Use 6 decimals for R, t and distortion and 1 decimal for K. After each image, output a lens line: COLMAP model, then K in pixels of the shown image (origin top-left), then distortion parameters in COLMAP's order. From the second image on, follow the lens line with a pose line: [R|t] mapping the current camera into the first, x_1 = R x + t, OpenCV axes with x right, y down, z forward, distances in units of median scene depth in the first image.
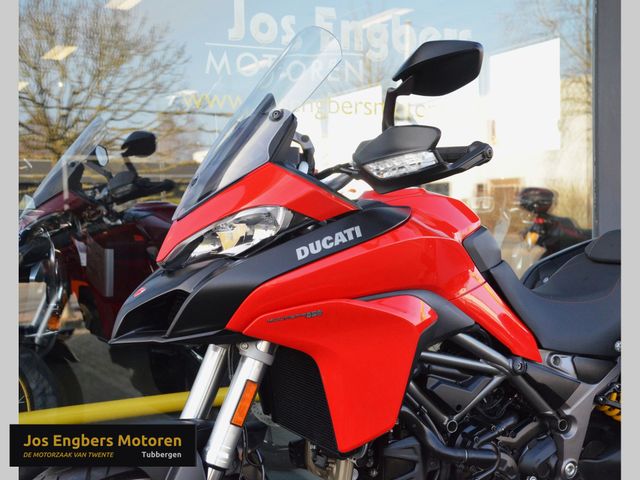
lens RADIAL K [[955.4, 0, 346.8], [0, 955.4, 248.5], [0, 0, 1]] dist [0.122961, 0.000000]
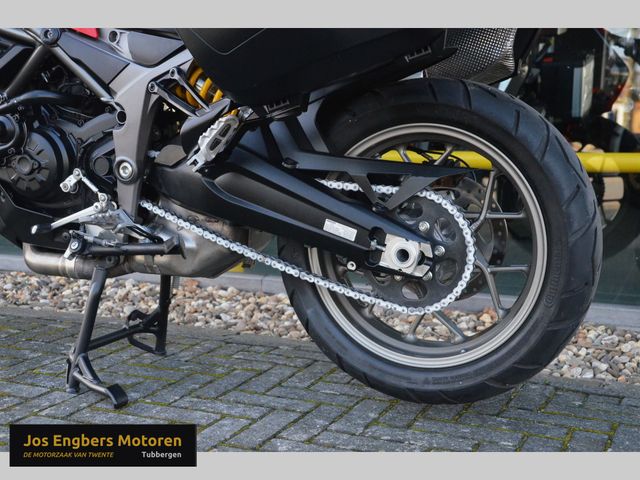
lens RADIAL K [[822.8, 0, 325.5], [0, 822.8, 242.4], [0, 0, 1]] dist [0.115683, 0.000000]
pose [[0.622369, 0.124191, -0.772809, 0.914215], [-0.056143, 0.991872, 0.114180, 0.201148], [0.780708, -0.027674, 0.624283, 0.691697]]
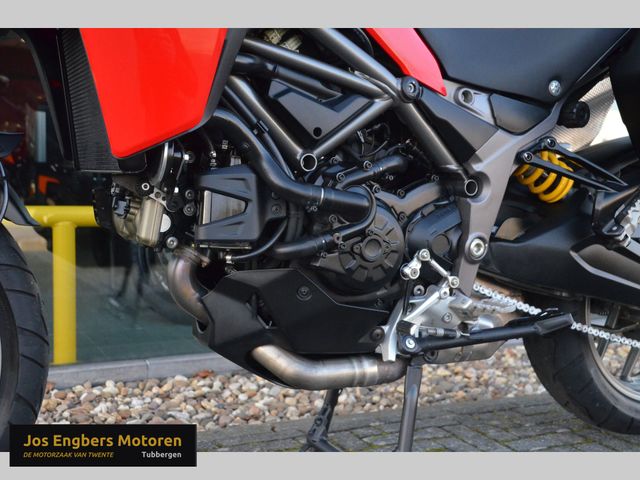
lens RADIAL K [[788.8, 0, 324.8], [0, 788.8, 252.3], [0, 0, 1]] dist [0.097849, 0.000000]
pose [[0.999180, 0.038379, -0.012933, 0.124002], [-0.037849, 0.998522, 0.039014, 0.215326], [0.014411, -0.038492, 0.999155, 0.399237]]
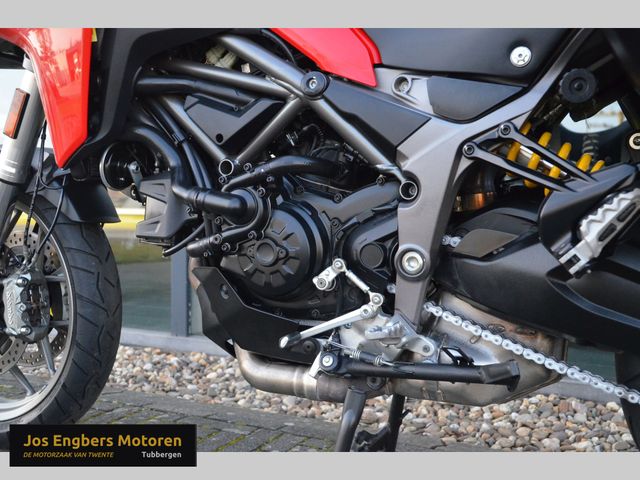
lens RADIAL K [[700.4, 0, 331.5], [0, 700.4, 236.1], [0, 0, 1]] dist [0.017138, 0.000000]
pose [[0.612603, 0.067685, -0.787487, 0.554796], [-0.064522, 0.997284, 0.035524, 0.201790], [0.787753, 0.029048, 0.615306, 0.693335]]
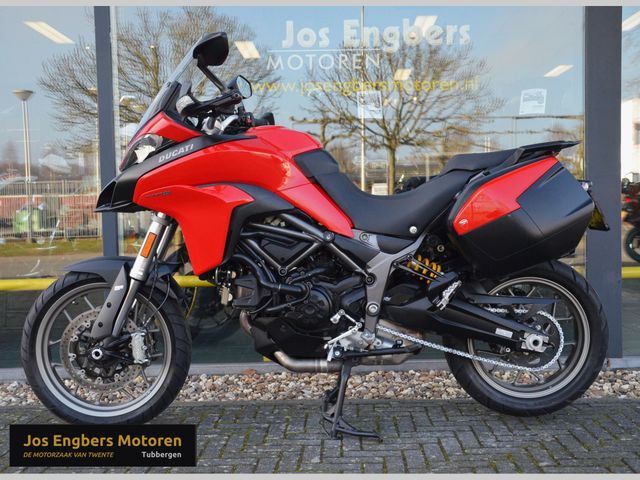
lens RADIAL K [[797.7, 0, 326.0], [0, 797.7, 253.8], [0, 0, 1]] dist [0.044030, 0.000000]
pose [[0.879553, 0.029117, -0.474910, 0.770738], [-0.019859, 0.999503, 0.024501, 0.113546], [0.475387, -0.012118, 0.879693, -0.145870]]
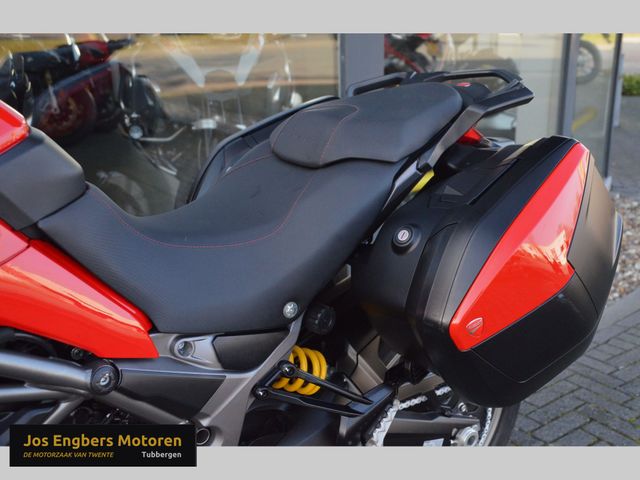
lens RADIAL K [[709.9, 0, 324.2], [0, 709.9, 240.5], [0, 0, 1]] dist [0.027421, 0.000000]
pose [[0.989875, -0.040934, 0.135910, 0.248725], [0.003464, 0.964194, 0.265174, -0.073305], [-0.141898, -0.262018, 0.954574, 0.568242]]
